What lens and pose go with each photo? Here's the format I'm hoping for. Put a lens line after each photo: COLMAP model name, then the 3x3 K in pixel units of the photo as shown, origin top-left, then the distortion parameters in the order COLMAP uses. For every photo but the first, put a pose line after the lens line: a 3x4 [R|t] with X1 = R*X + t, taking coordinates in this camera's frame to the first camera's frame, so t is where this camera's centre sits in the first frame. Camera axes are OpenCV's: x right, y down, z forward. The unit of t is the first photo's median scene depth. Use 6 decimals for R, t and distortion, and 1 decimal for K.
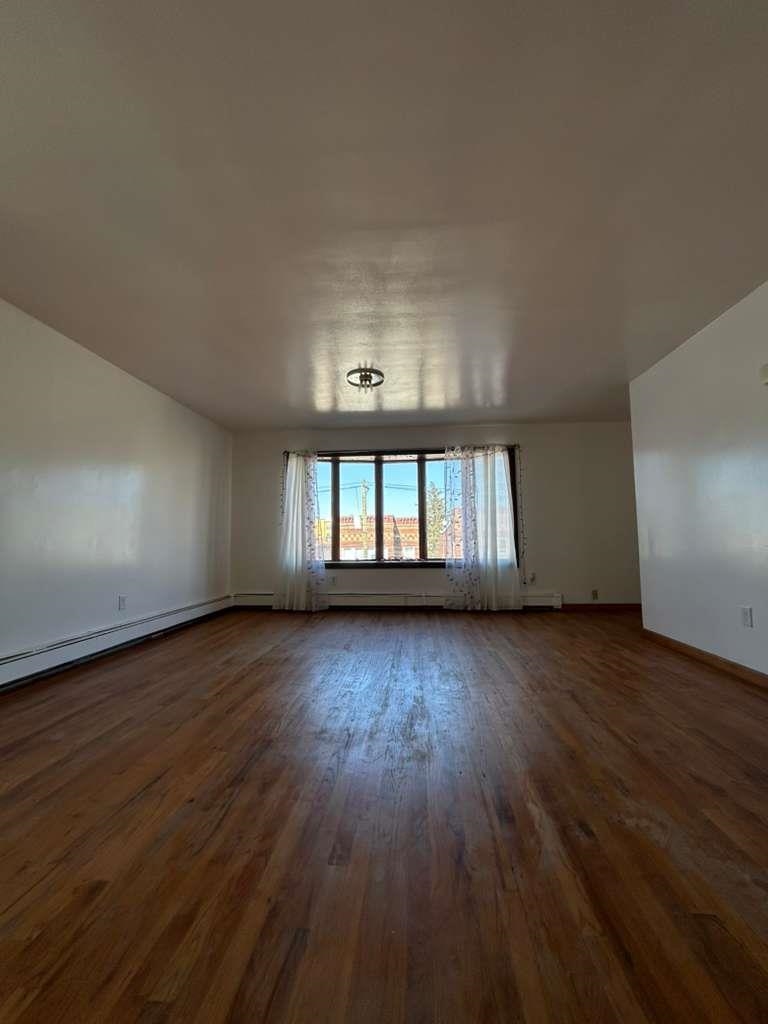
lens RADIAL K [[412.6, 0, 386.5], [0, 412.6, 512.5], [0, 0, 1]] dist [-0.002779, 0.000656]
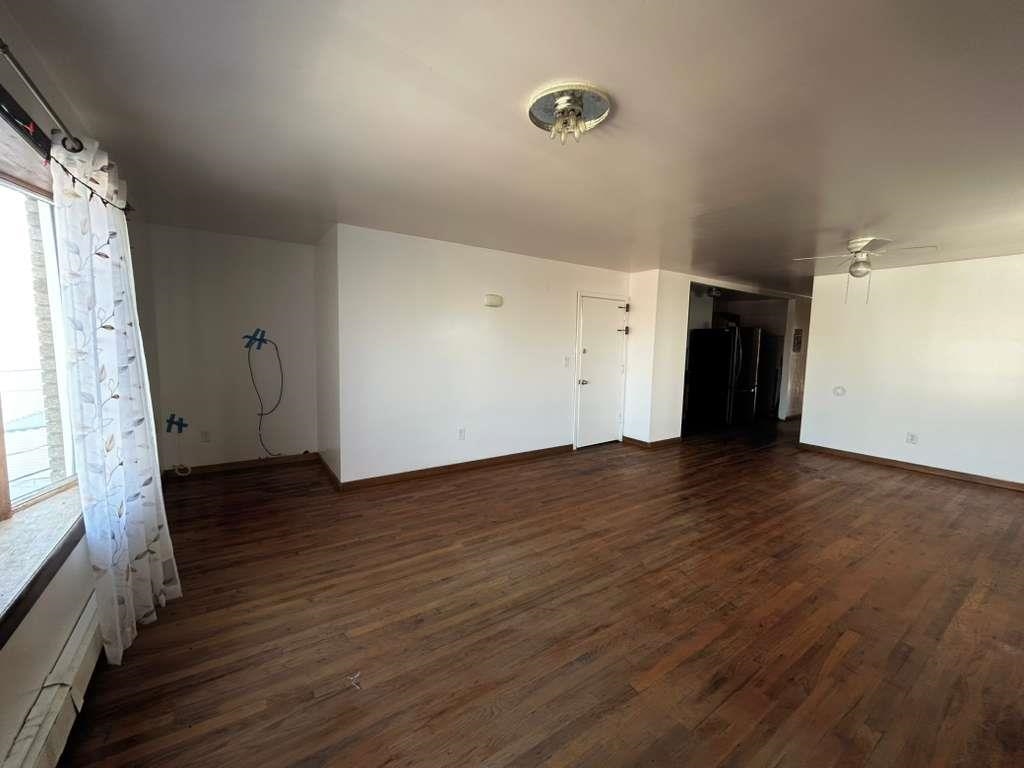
lens RADIAL K [[412.6, 0, 507.7], [0, 412.6, 386.5], [0, 0, 1]] dist [-0.002779, 0.000656]
pose [[-0.620196, -0.088935, 0.779389, -0.287075], [-0.071737, 0.995819, 0.056548, -0.027480], [-0.781160, -0.020840, -0.623983, 0.979826]]
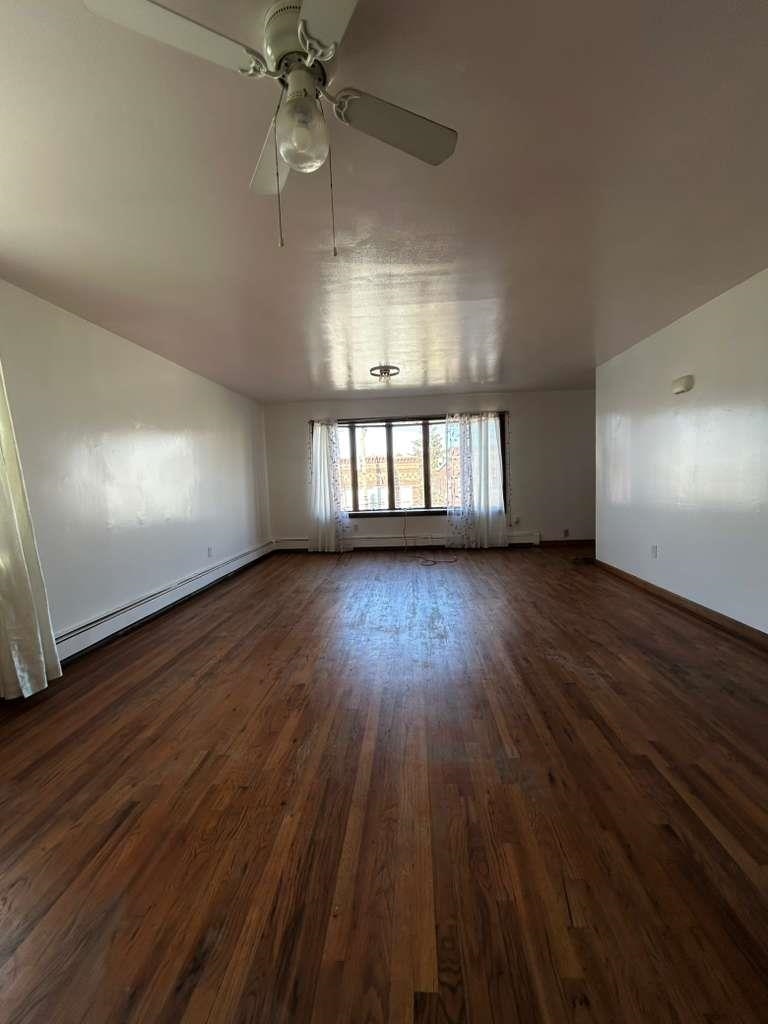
lens RADIAL K [[412.6, 0, 385.2], [0, 412.6, 512.0], [0, 0, 1]] dist [-0.002779, 0.000656]
pose [[0.999594, -0.027491, 0.007544, -0.051239], [0.026011, 0.987844, 0.153258, -0.070014], [-0.011666, -0.152999, 0.988157, -0.219857]]
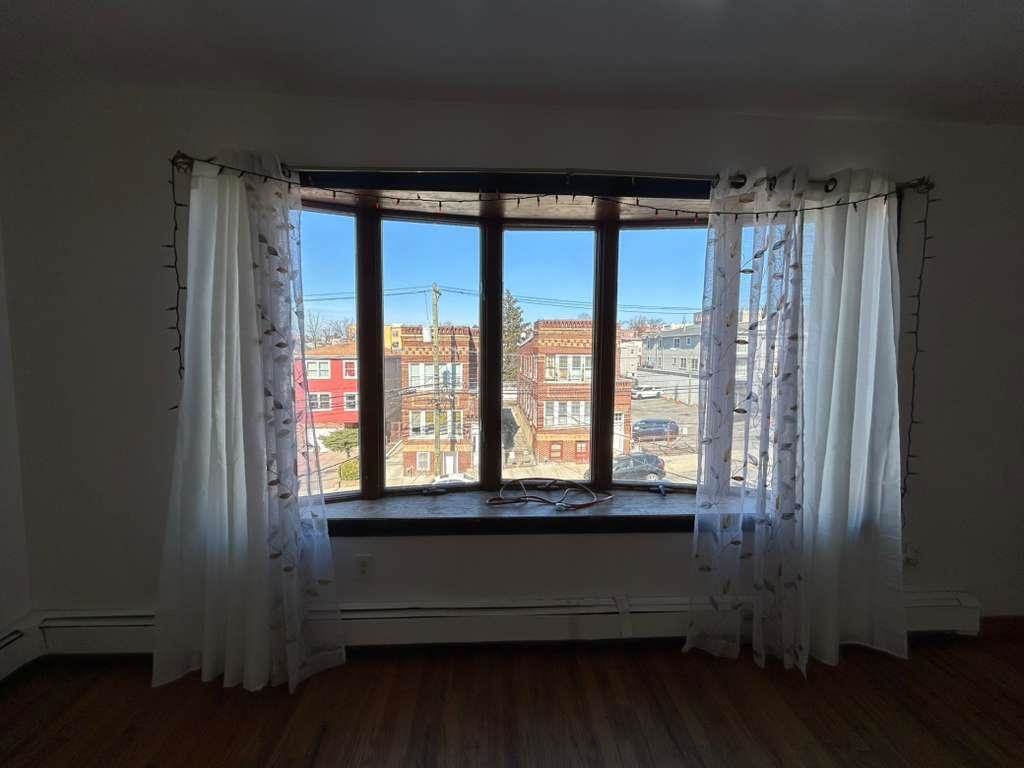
lens RADIAL K [[412.6, 0, 515.3], [0, 412.6, 379.9], [0, 0, 1]] dist [-0.002779, 0.000656]
pose [[0.989783, 0.007790, 0.142367, -0.056245], [-0.028143, 0.989536, 0.141513, -0.042852], [-0.139775, -0.144074, 0.979646, 0.706836]]
